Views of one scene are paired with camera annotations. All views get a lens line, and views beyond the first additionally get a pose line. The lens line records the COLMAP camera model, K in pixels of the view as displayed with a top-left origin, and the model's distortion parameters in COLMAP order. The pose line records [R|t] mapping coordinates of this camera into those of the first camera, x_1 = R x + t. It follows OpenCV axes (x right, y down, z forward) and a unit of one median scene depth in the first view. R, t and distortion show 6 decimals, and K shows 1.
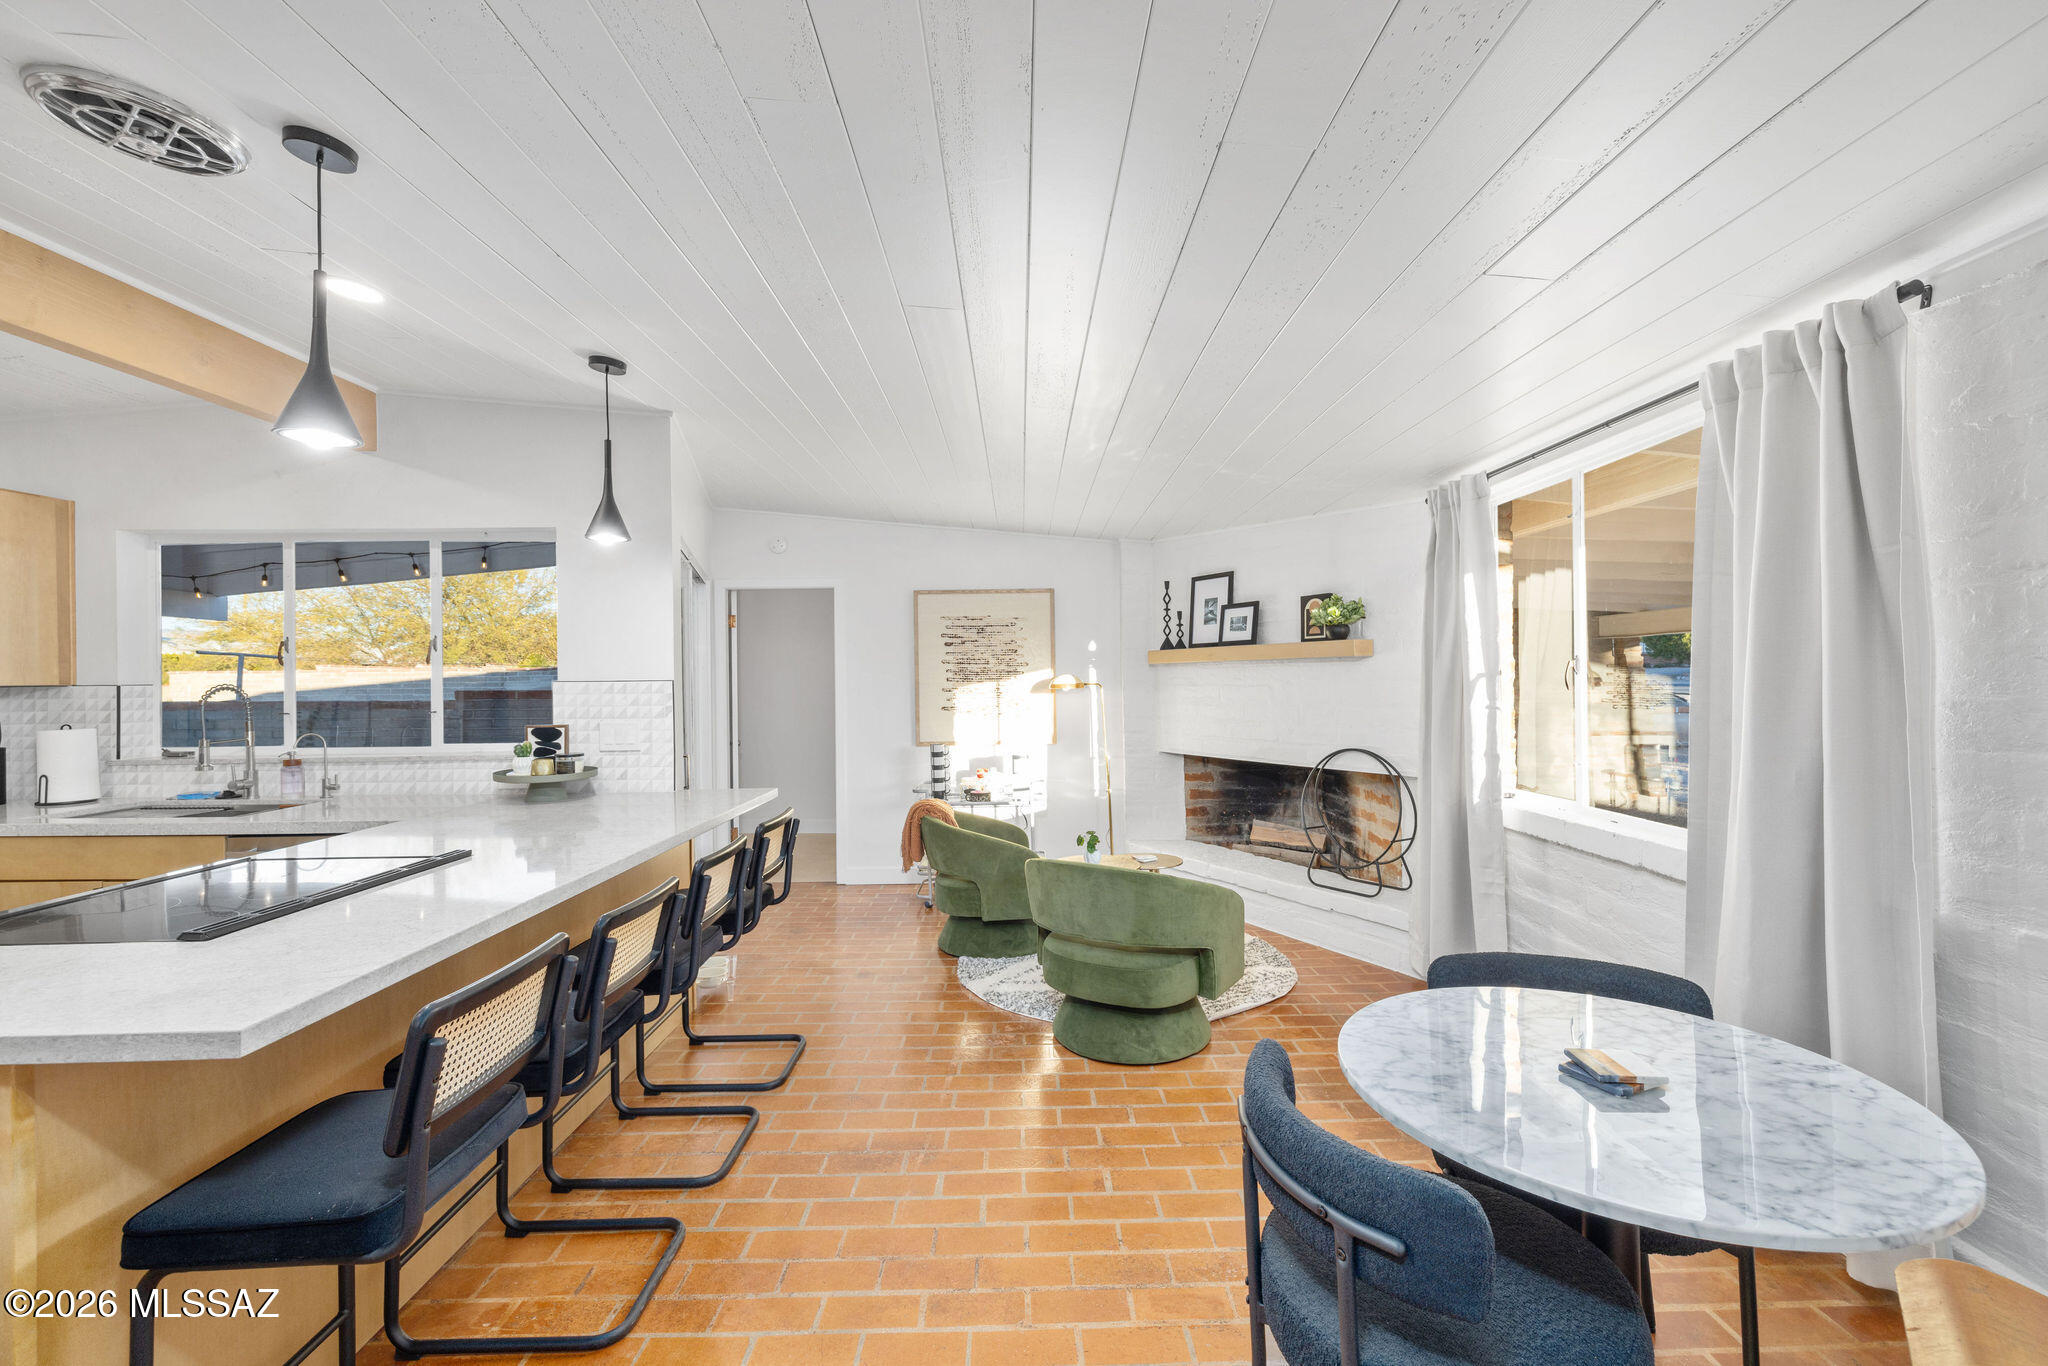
lens RADIAL K [[873.1, 0, 1023.9], [0, 873.1, 675.6], [0, 0, 1]] dist [0.000175, -0.000022]
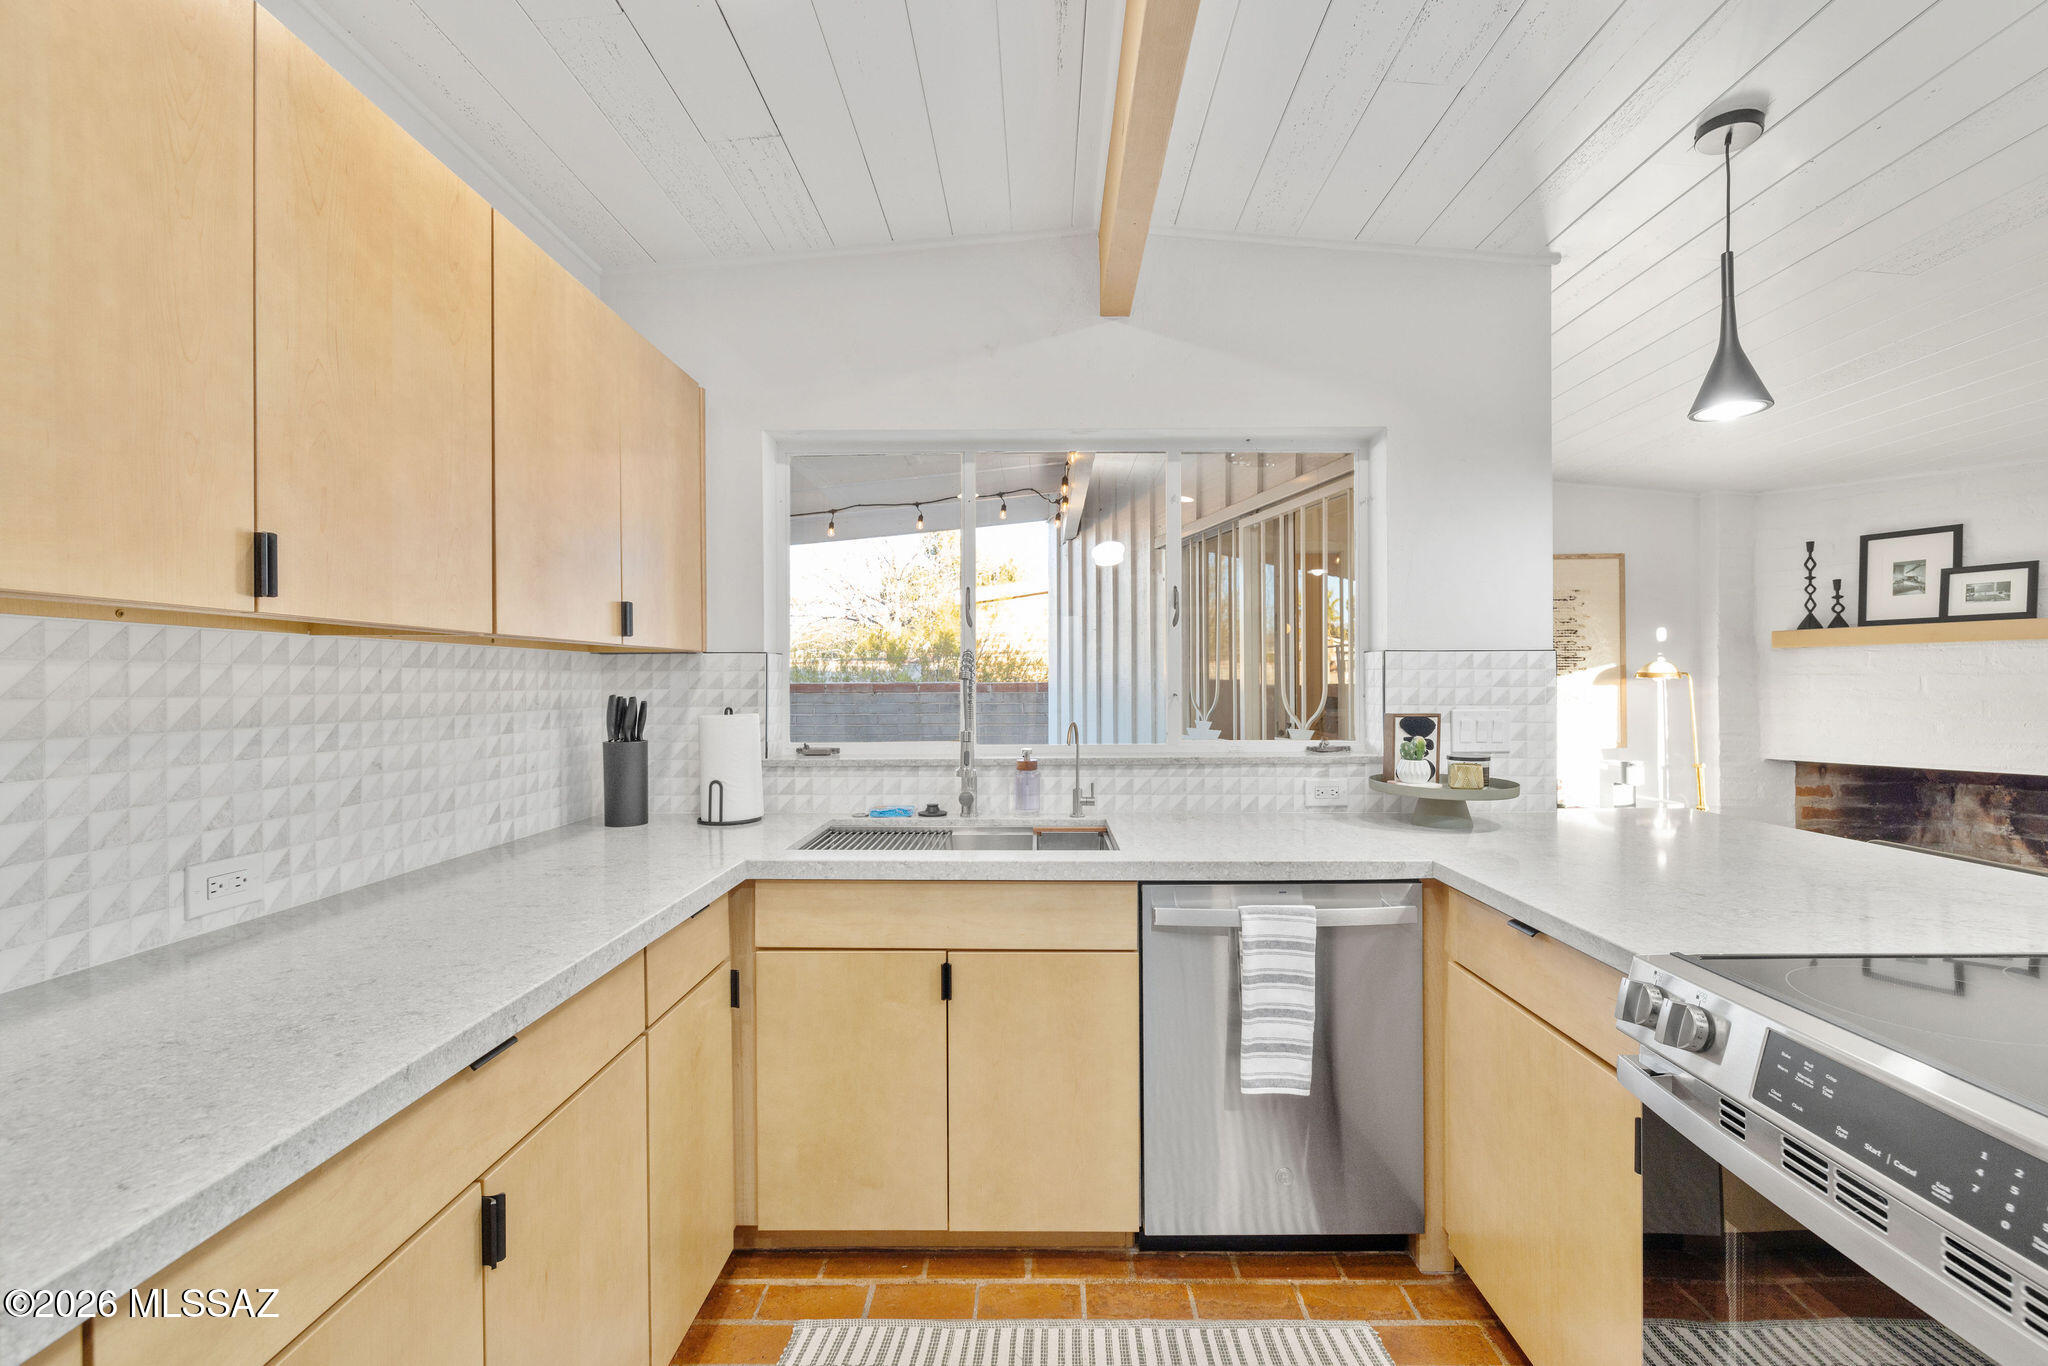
lens RADIAL K [[873.1, 0, 1029.1], [0, 873.1, 688.4], [0, 0, 1]] dist [0.000175, -0.000022]
pose [[0.999587, 0.006084, -0.028097, -0.557215], [-0.005833, 0.999943, 0.008985, 0.022308], [0.028150, -0.008818, 0.999565, 0.211105]]
